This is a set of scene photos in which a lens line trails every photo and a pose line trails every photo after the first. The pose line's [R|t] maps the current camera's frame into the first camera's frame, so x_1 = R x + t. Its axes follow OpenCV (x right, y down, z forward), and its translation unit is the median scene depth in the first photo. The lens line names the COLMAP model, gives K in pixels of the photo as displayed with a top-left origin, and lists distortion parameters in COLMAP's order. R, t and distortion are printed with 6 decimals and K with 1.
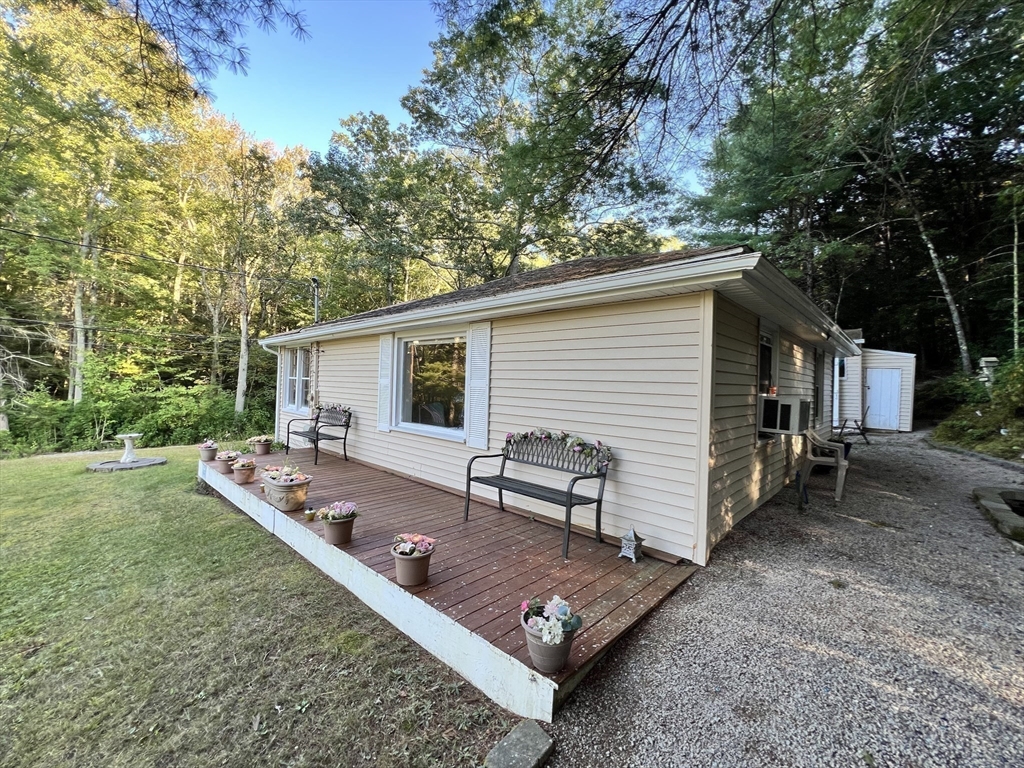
lens RADIAL K [[416.7, 0, 517.7], [0, 416.7, 379.6], [0, 0, 1]] dist [0.000748, -0.000675]
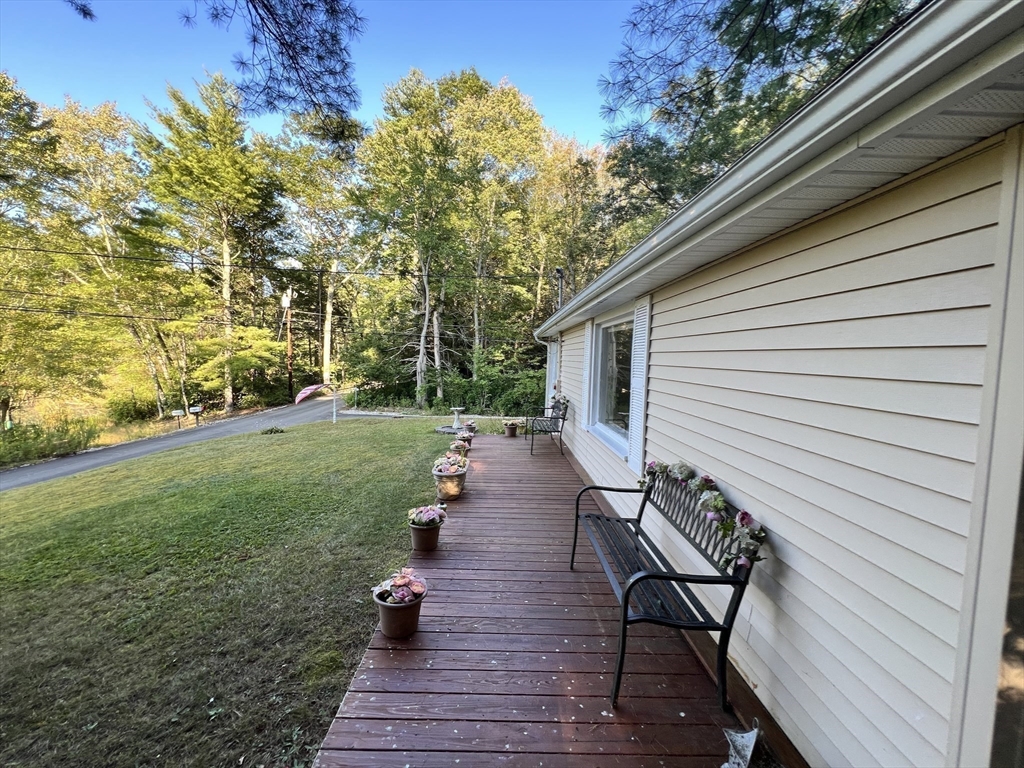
lens RADIAL K [[416.7, 0, 510.6], [0, 416.7, 380.3], [0, 0, 1]] dist [0.000748, -0.000675]
pose [[0.686376, 0.032758, -0.726509, 0.104203], [-0.002008, 0.999067, 0.043151, -0.010206], [0.727244, -0.028159, 0.685801, 0.130089]]
